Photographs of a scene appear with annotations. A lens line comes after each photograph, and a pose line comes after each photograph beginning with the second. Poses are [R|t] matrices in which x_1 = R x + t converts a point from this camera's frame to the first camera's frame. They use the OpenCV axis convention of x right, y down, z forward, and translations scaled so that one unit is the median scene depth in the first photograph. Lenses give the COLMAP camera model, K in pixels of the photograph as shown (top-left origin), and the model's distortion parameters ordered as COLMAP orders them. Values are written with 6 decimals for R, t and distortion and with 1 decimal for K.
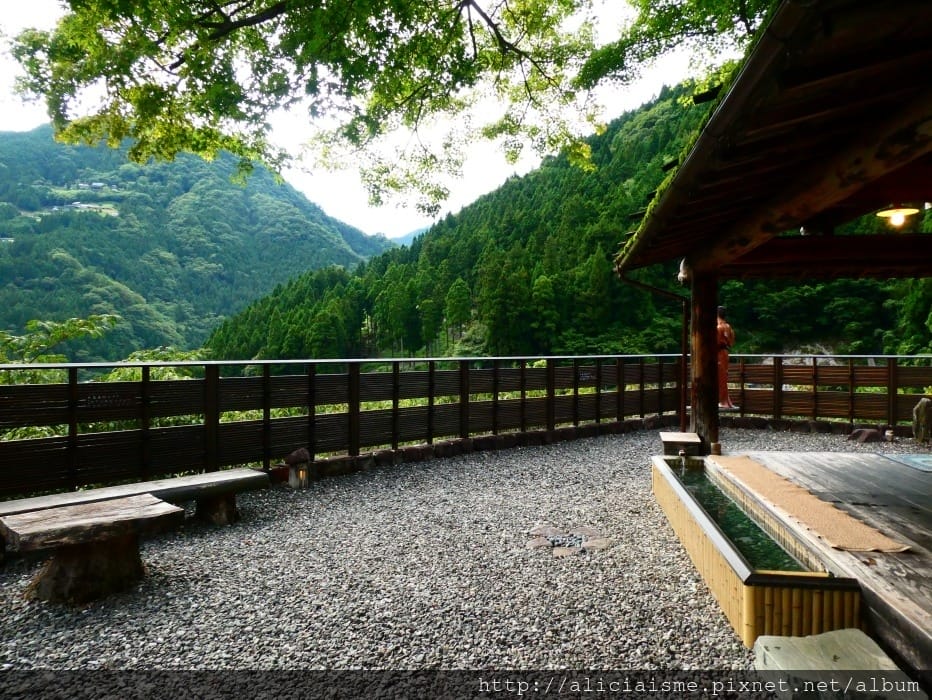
lens RADIAL K [[674.4, 0, 466.0], [0, 674.4, 350.0], [0, 0, 1]] dist [0.003676, -0.008954]
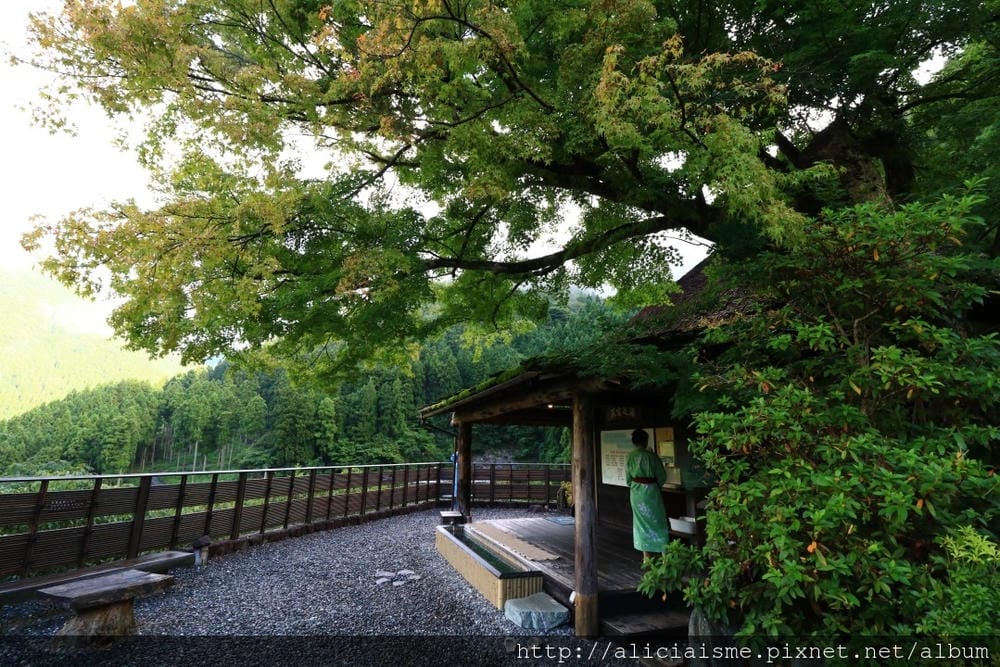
lens RADIAL K [[470.3, 0, 500.0], [0, 470.3, 333.5], [0, 0, 1]] dist [0.013454, -0.018976]
pose [[0.889503, 0.118530, 0.441289, -0.125799], [-0.006275, 0.968847, -0.247582, -0.019357], [-0.456887, 0.217456, 0.862535, -0.180243]]
